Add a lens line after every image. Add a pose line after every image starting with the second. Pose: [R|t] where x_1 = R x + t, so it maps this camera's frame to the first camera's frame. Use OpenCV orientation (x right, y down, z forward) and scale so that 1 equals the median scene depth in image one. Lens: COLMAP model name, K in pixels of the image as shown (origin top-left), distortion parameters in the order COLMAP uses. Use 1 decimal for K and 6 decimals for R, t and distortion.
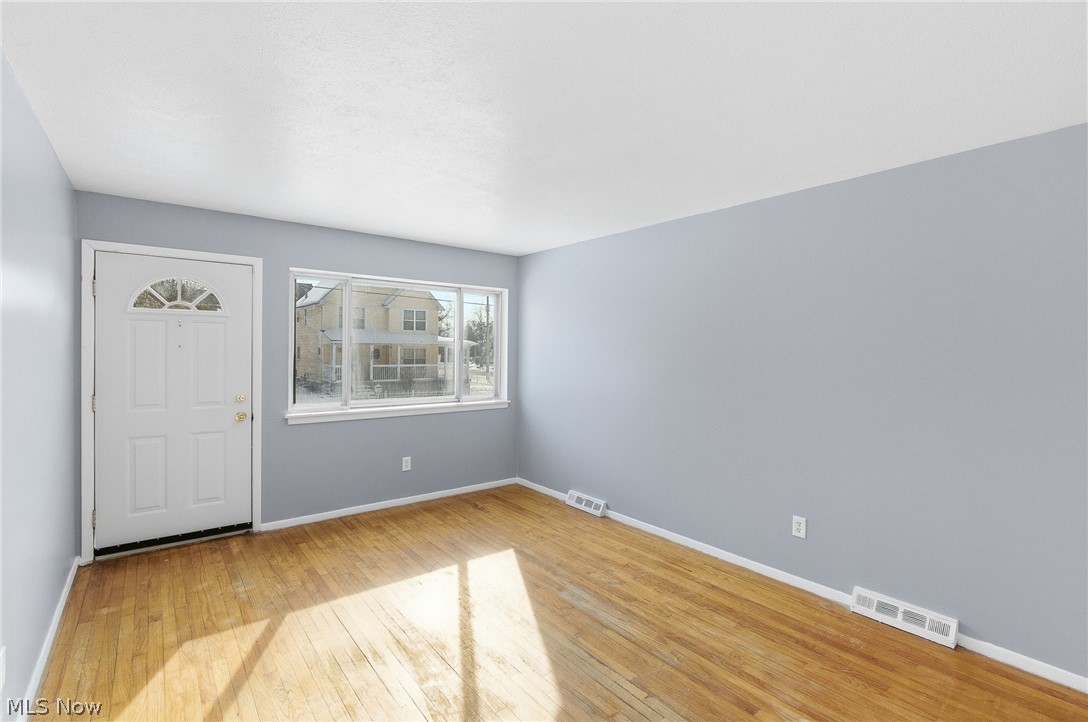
lens RADIAL K [[504.7, 0, 544.0], [0, 504.7, 361.0], [0, 0, 1]] dist [-0.004896, 0.000749]
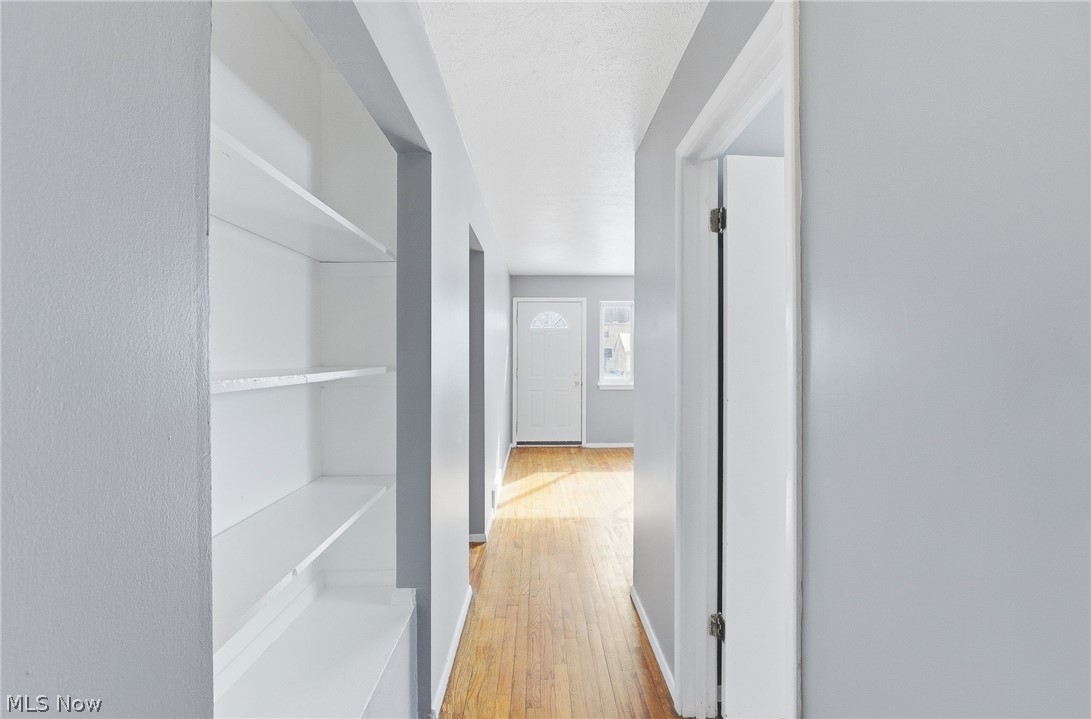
lens RADIAL K [[507.4, 0, 546.0], [0, 507.4, 355.4], [0, 0, 1]] dist [0.000080, -0.000001]
pose [[0.799075, -0.013251, -0.601085, 0.493376], [-0.001839, 0.999699, -0.024483, 0.060256], [0.601228, 0.020669, 0.798810, -0.641019]]
